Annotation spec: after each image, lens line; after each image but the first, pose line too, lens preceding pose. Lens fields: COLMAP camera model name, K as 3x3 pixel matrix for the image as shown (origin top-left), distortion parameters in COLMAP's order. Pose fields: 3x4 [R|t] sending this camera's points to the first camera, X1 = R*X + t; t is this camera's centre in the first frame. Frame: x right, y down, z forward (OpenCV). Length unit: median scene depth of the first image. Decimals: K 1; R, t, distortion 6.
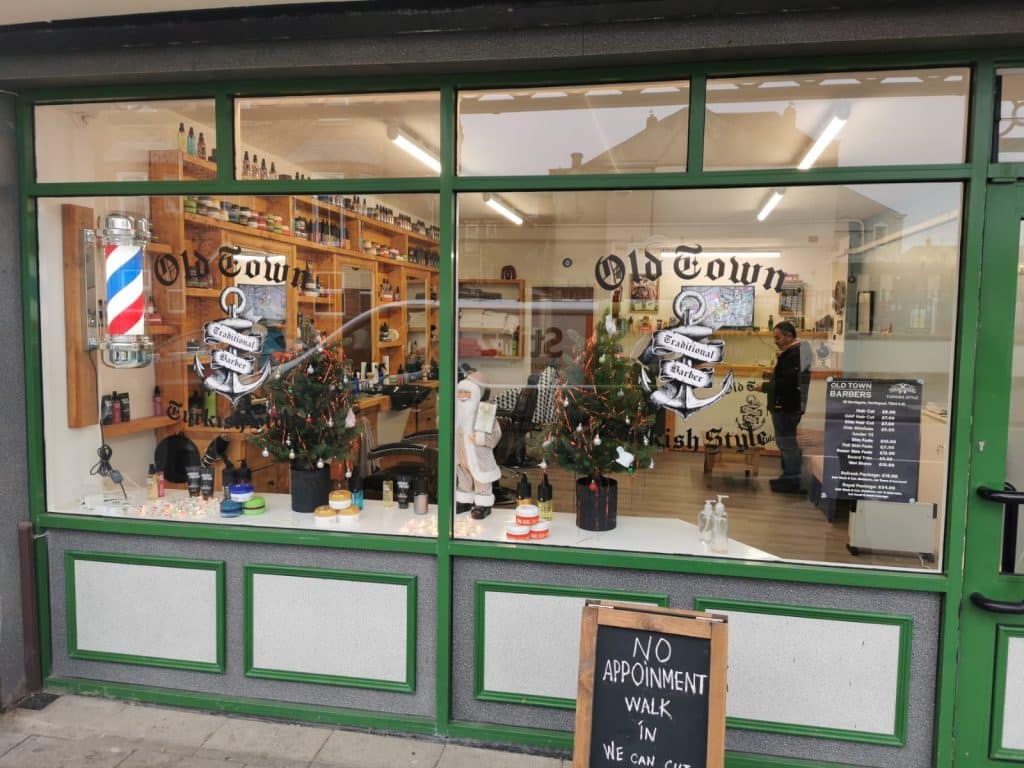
lens RADIAL K [[799.3, 0, 509.0], [0, 799.3, 386.7], [0, 0, 1]] dist [0.057983, -0.065704]
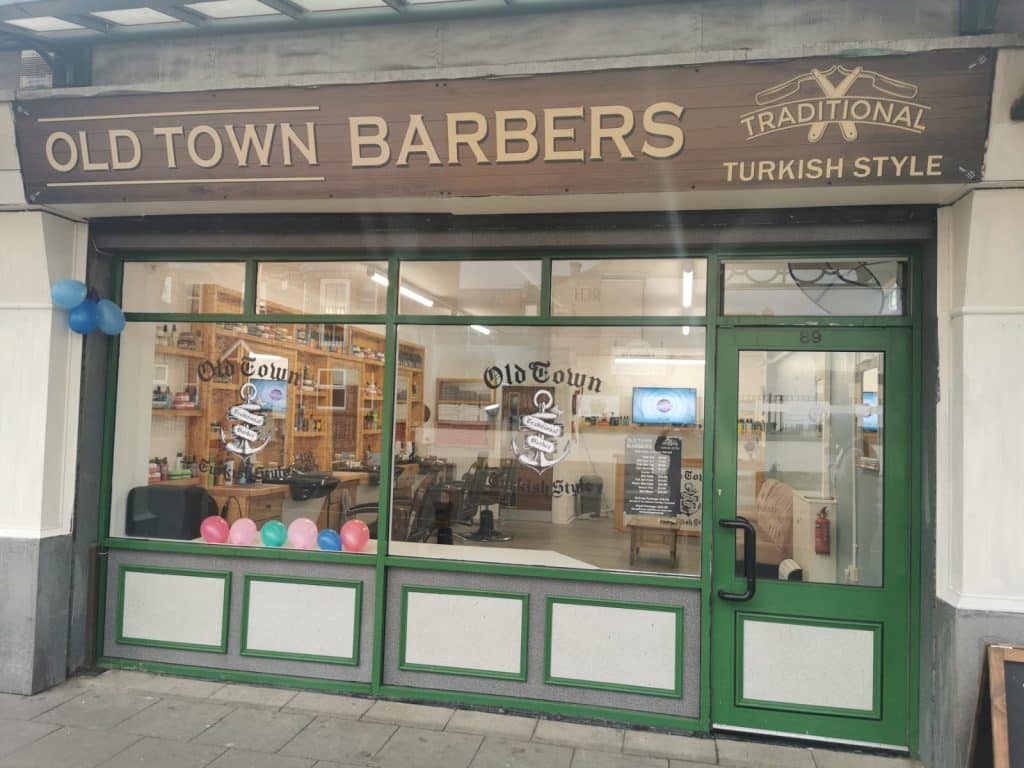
lens RADIAL K [[799.3, 0, 504.6], [0, 799.3, 381.5], [0, 0, 1]] dist [0.057983, -0.065704]
pose [[0.999781, 0.017092, -0.012069, 0.150846], [-0.018505, 0.991499, -0.128793, 0.057579], [0.009765, 0.128989, 0.991598, -0.479776]]
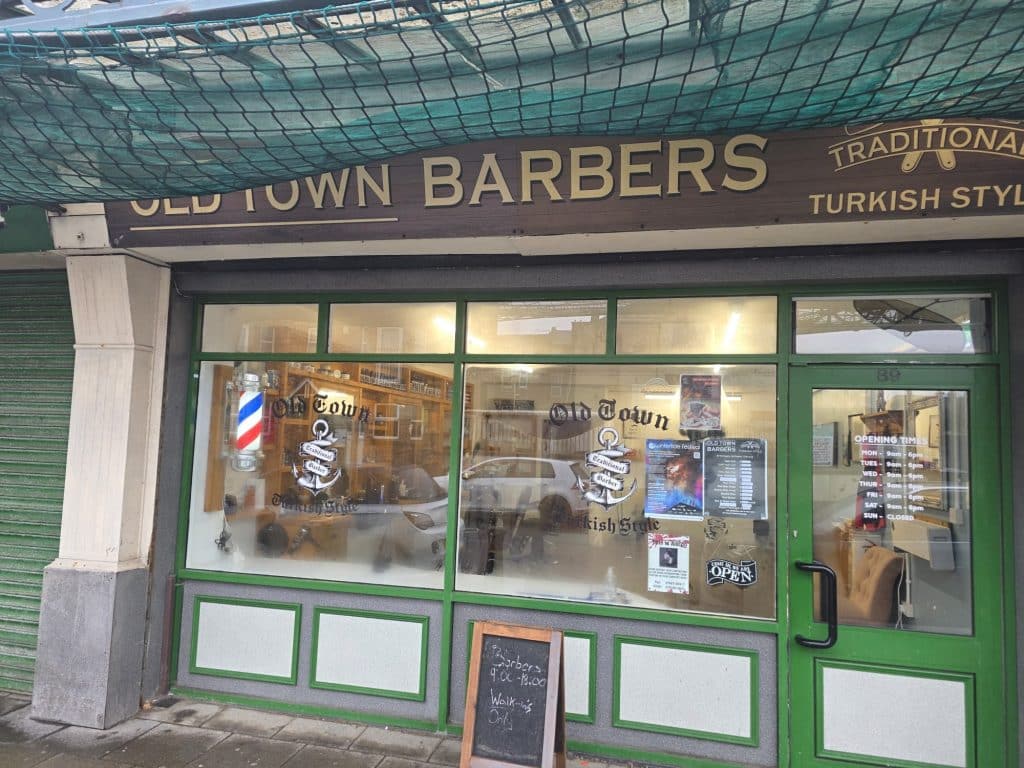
lens RADIAL K [[694.8, 0, 509.0], [0, 694.8, 387.4], [0, 0, 1]] dist [0.048348, -0.031087]
pose [[0.998586, 0.016430, -0.050556, 0.087283], [-0.024590, 0.985940, -0.165278, 0.028444], [0.047130, 0.166288, 0.984950, -0.319769]]
